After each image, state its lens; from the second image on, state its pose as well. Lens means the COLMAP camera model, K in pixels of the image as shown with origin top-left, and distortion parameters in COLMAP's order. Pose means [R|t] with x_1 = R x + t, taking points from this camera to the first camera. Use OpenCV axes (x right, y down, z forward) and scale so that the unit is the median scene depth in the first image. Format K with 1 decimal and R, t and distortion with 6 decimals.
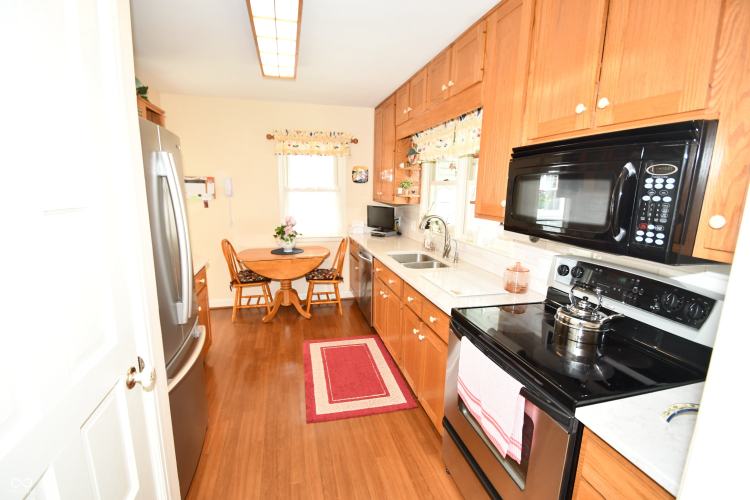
lens RADIAL K [[330.6, 0, 367.8], [0, 330.6, 249.6], [0, 0, 1]] dist [-0.000275, -0.000969]
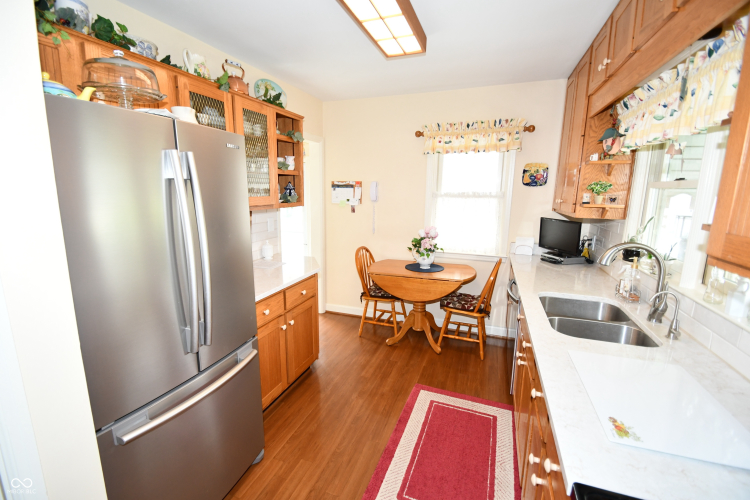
lens RADIAL K [[330.6, 0, 367.8], [0, 330.6, 249.6], [0, 0, 1]] dist [-0.000275, -0.000969]
pose [[0.823352, 0.096843, -0.559208, 0.108438], [-0.104212, 0.994378, 0.018769, -0.042091], [0.557881, 0.042823, 0.828815, 0.221161]]
